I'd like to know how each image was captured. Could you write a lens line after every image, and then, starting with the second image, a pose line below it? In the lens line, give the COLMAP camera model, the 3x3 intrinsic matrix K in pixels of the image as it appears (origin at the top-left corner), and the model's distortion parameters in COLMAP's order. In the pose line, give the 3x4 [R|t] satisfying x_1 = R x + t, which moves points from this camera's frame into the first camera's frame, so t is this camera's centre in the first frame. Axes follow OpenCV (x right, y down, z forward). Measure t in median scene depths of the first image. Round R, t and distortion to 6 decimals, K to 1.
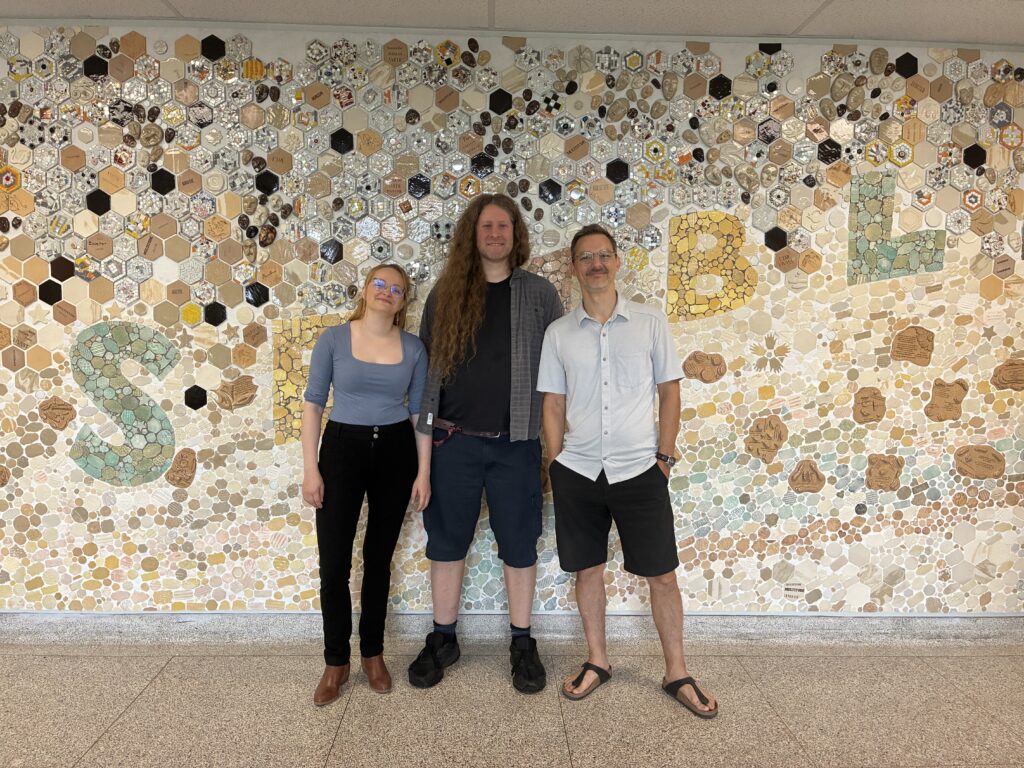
lens RADIAL K [[755.1, 0, 512.0], [0, 755.1, 384.0], [0, 0, 1]] dist [0.033057, -0.038977]
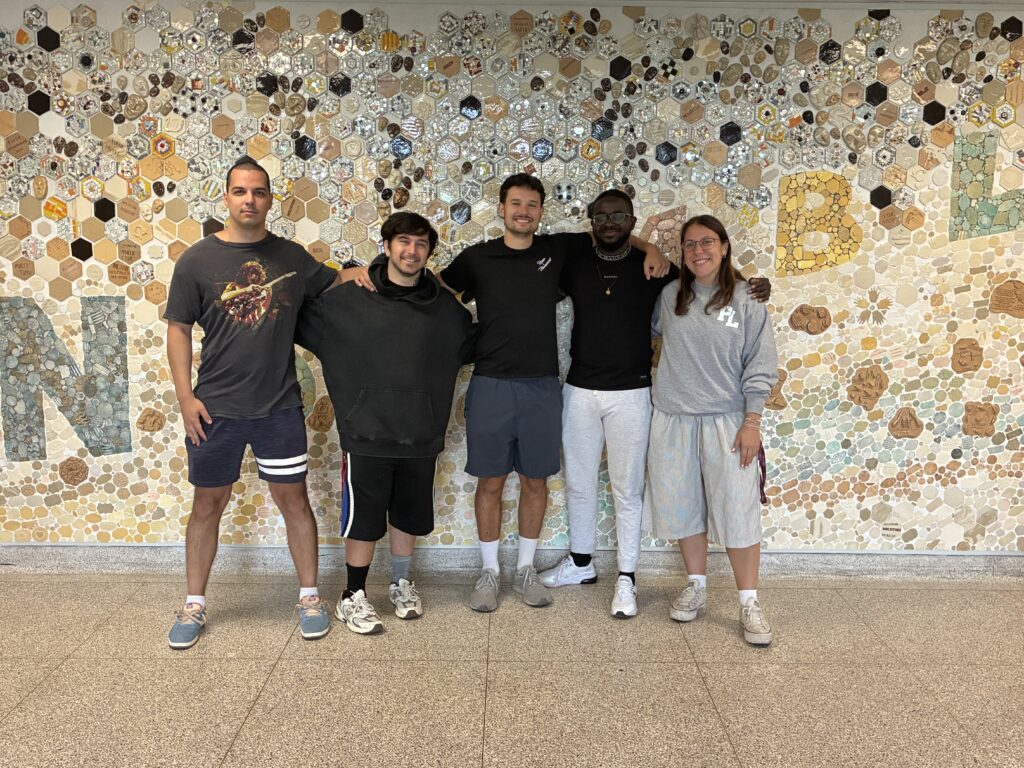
lens RADIAL K [[989.6, 0, 515.8], [0, 989.6, 383.5], [0, 0, 1]] dist [0.012151, 0.008715]
pose [[0.999675, 0.000415, -0.025508, -0.123983], [0.001151, 0.998116, 0.061352, -0.019101], [0.025485, -0.061361, 0.997790, -0.404477]]
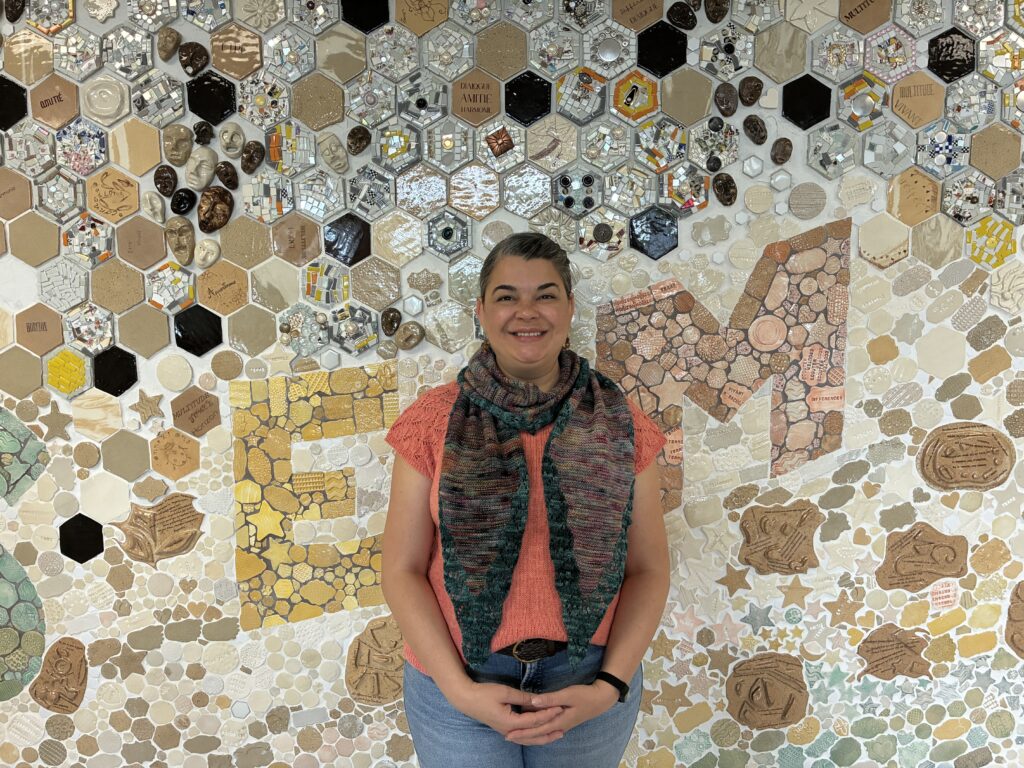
lens RADIAL K [[755.1, 0, 512.0], [0, 755.1, 384.0], [0, 0, 1]] dist [0.033057, -0.038977]
pose [[0.999077, -0.010017, -0.041779, -0.113934], [0.010715, 0.999806, 0.016518, -0.089317], [0.041605, -0.016951, 0.998990, 0.519021]]
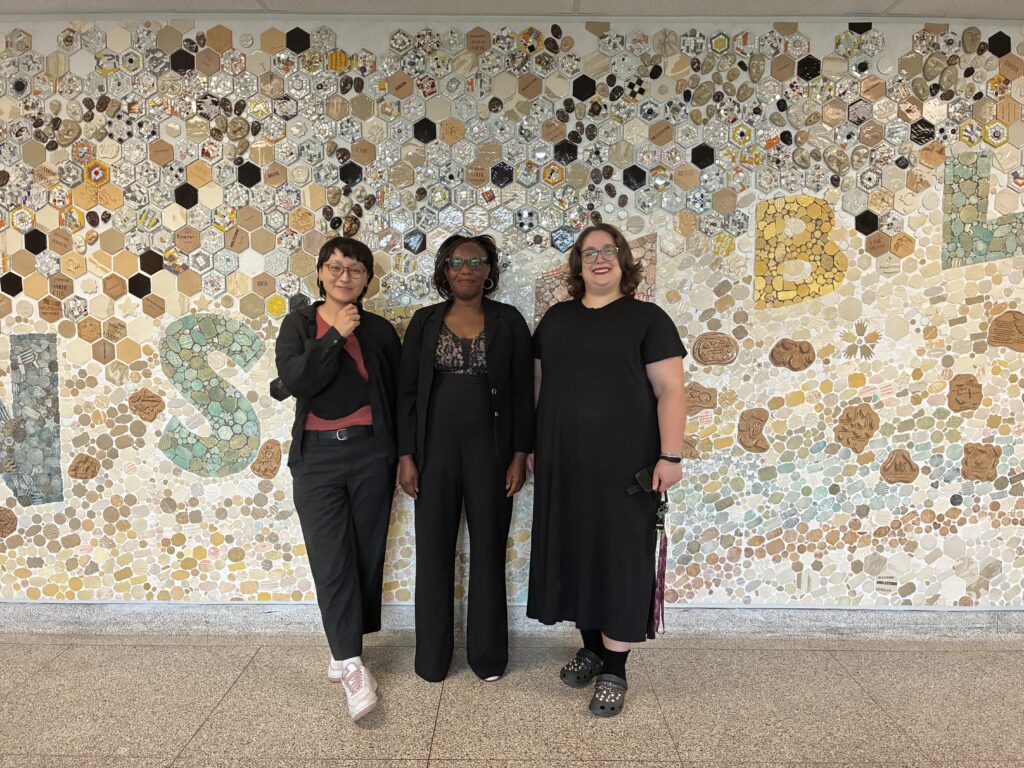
lens RADIAL K [[755.1, 0, 512.0], [0, 755.1, 384.0], [0, 0, 1]] dist [0.033057, -0.038977]
pose [[0.999326, -0.006478, -0.036124, -0.075035], [0.006368, 0.999975, -0.003137, 0.016695], [0.036143, 0.002905, 0.999342, 0.008030]]
